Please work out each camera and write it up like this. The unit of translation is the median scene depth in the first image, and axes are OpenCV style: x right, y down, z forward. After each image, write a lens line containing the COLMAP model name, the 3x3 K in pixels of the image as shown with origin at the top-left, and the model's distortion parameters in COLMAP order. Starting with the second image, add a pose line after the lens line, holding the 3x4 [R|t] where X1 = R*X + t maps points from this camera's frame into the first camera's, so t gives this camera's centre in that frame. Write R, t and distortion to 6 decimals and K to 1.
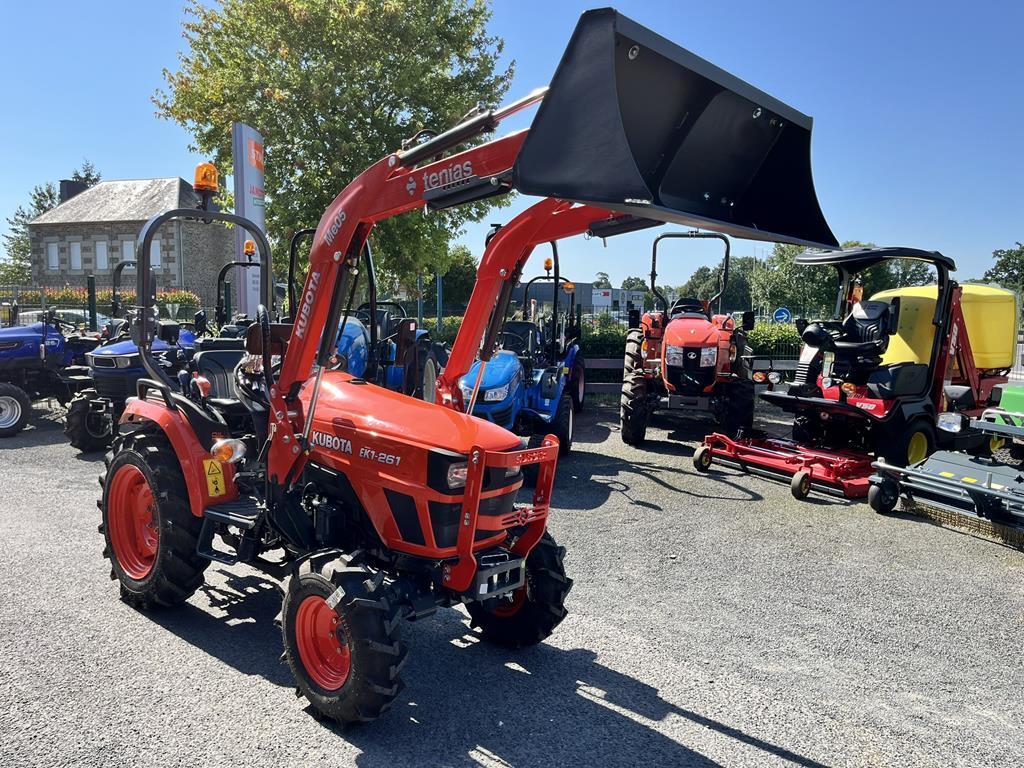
lens RADIAL K [[808.5, 0, 514.7], [0, 808.5, 382.3], [0, 0, 1]] dist [0.071139, -0.086335]
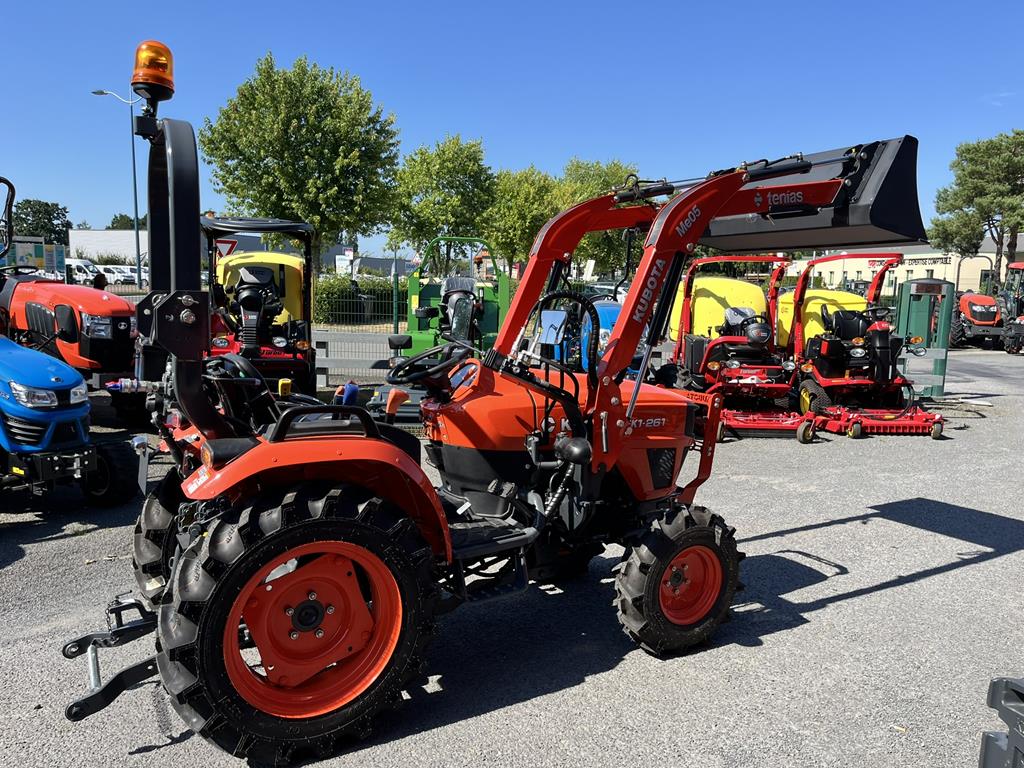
lens RADIAL K [[808.5, 0, 514.7], [0, 808.5, 382.3], [0, 0, 1]] dist [0.071139, -0.086335]
pose [[0.277364, -0.127623, 0.952251, -0.978030], [0.070277, 0.991178, 0.112371, -0.079518], [-0.958191, 0.035754, 0.283886, 0.647965]]
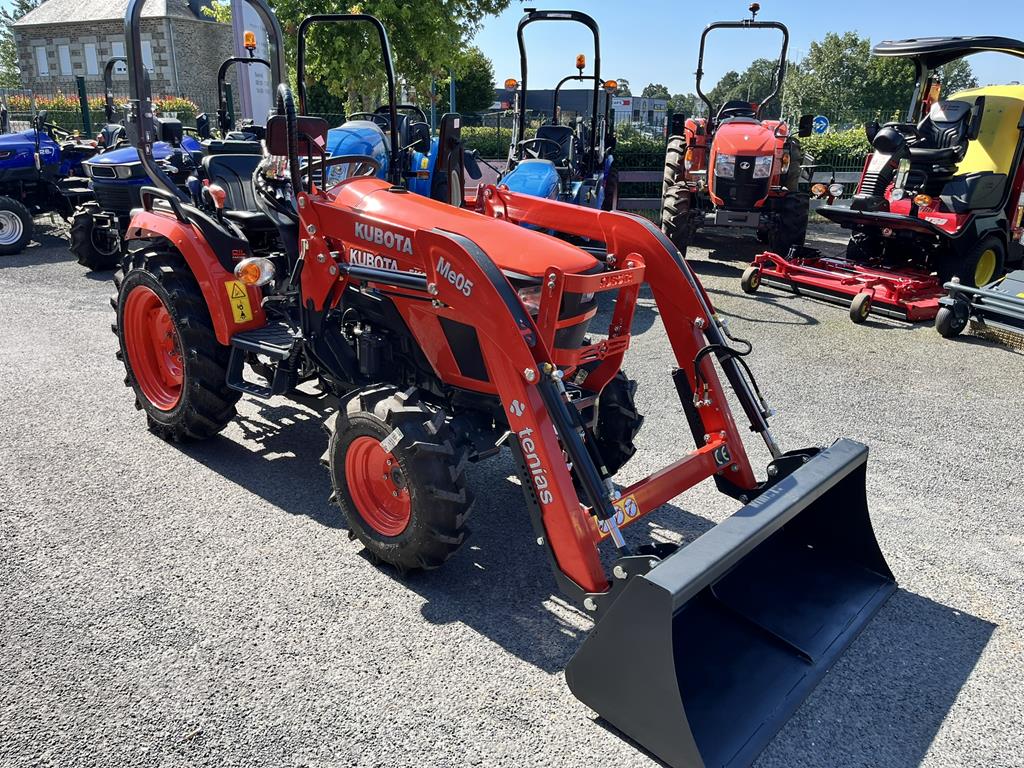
lens RADIAL K [[808.5, 0, 514.7], [0, 808.5, 382.3], [0, 0, 1]] dist [0.071139, -0.086335]
pose [[0.999900, 0.002968, -0.013852, -0.048119], [0.000136, 0.975748, 0.218896, 0.007625], [0.014165, -0.218876, 0.975650, 0.103715]]
